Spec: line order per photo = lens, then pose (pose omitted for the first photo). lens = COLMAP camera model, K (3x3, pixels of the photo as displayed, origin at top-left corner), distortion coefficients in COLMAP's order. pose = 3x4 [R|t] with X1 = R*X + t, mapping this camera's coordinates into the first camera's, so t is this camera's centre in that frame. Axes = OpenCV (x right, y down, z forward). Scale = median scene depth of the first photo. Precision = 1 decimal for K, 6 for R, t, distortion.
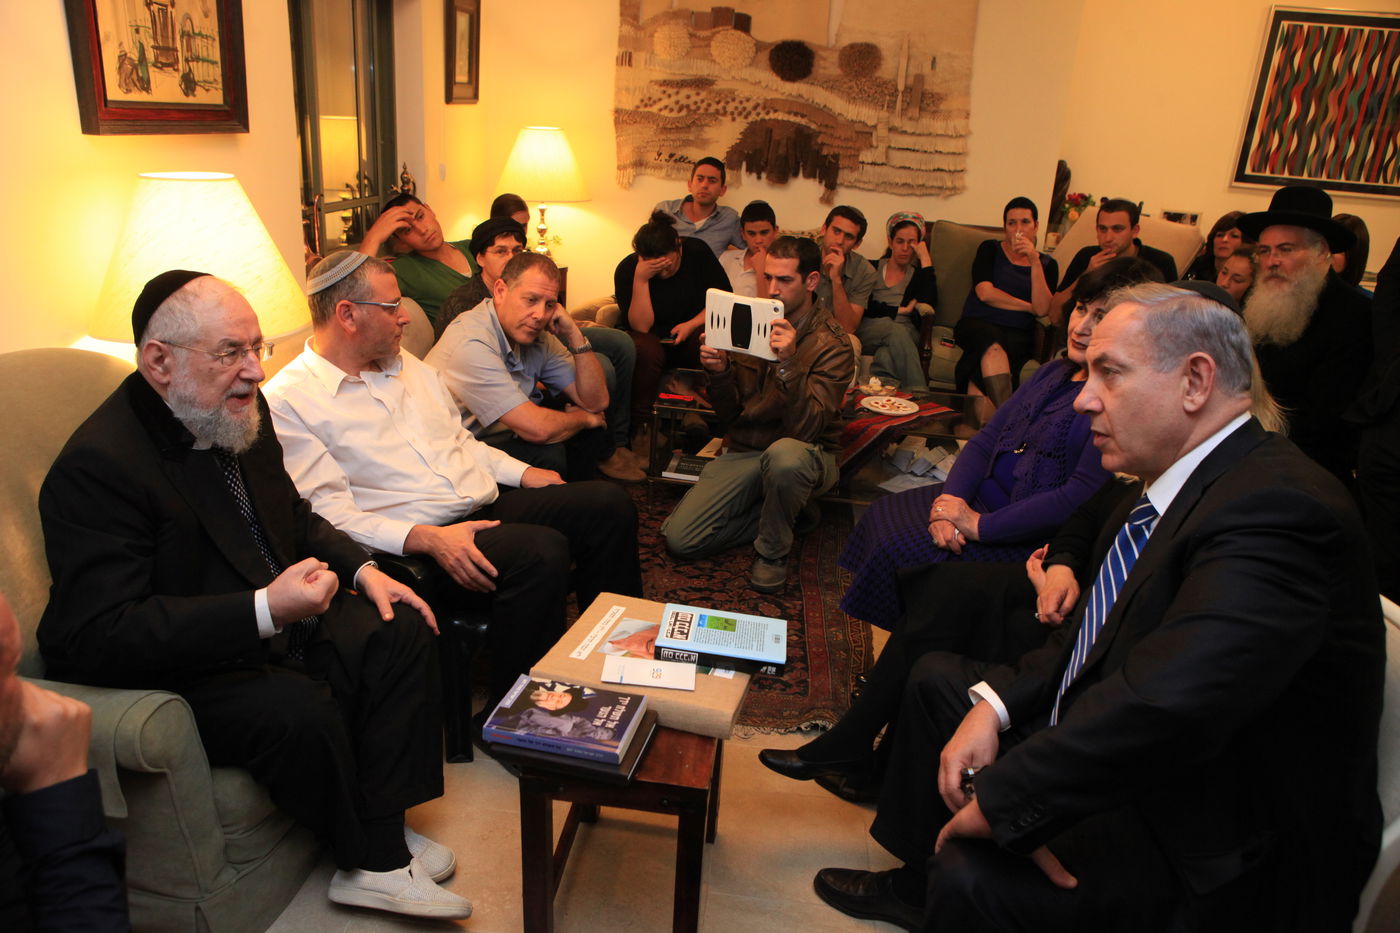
lens RADIAL K [[983.6, 0, 702.2], [0, 983.6, 469.9], [0, 0, 1]] dist [-0.107859, 0.083231]
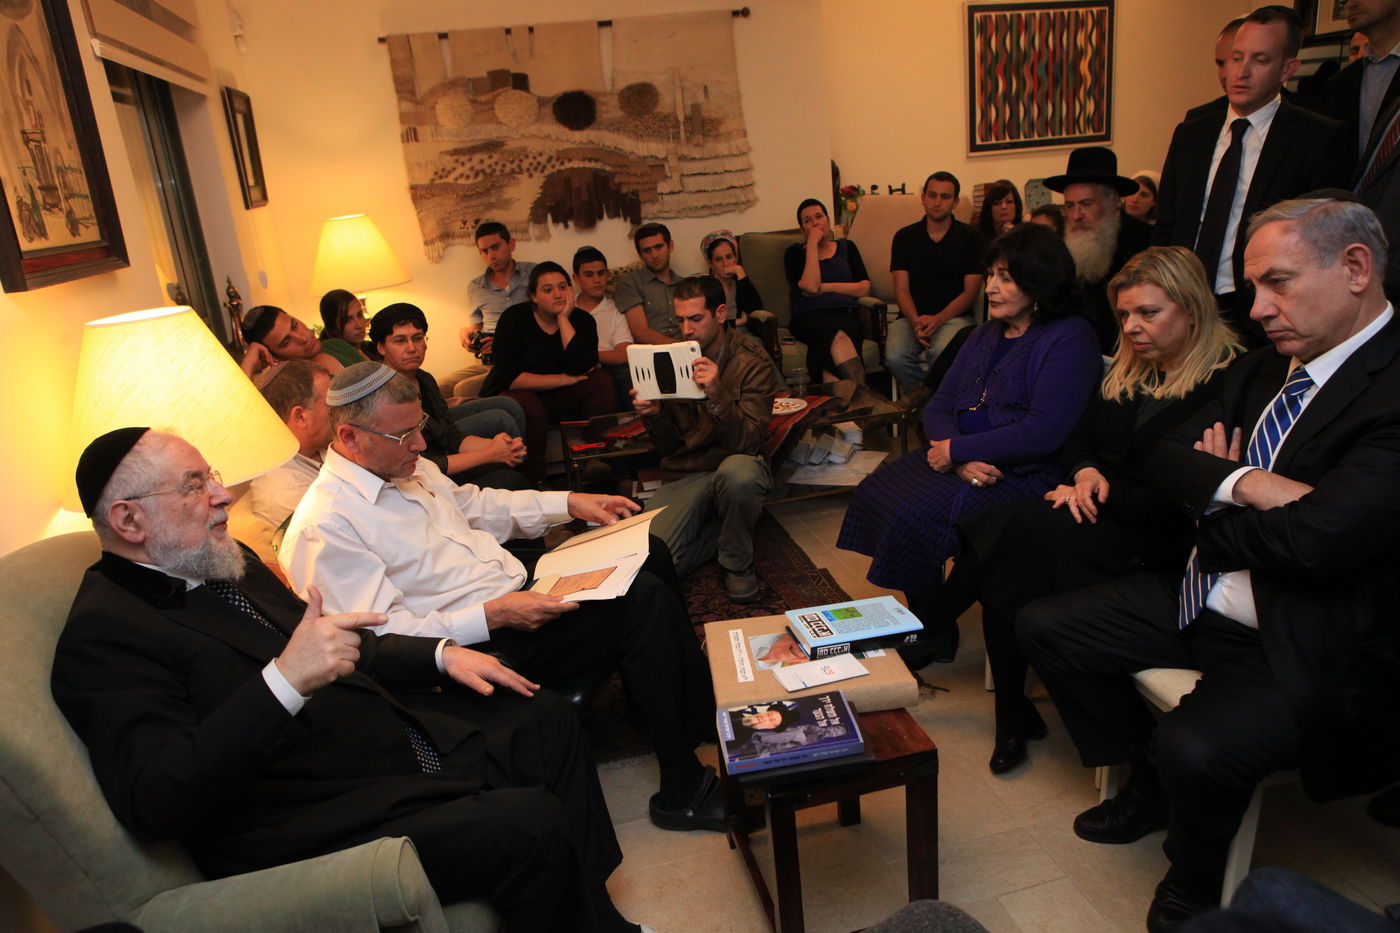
lens RADIAL K [[981.7, 0, 700.6], [0, 981.7, 465.3], [0, 0, 1]] dist [-0.110066, 0.086254]
pose [[0.933079, -0.243721, 0.264505, -0.148967], [0.255669, 0.966700, -0.011171, -0.011221], [-0.252974, 0.078049, 0.964320, -0.000395]]
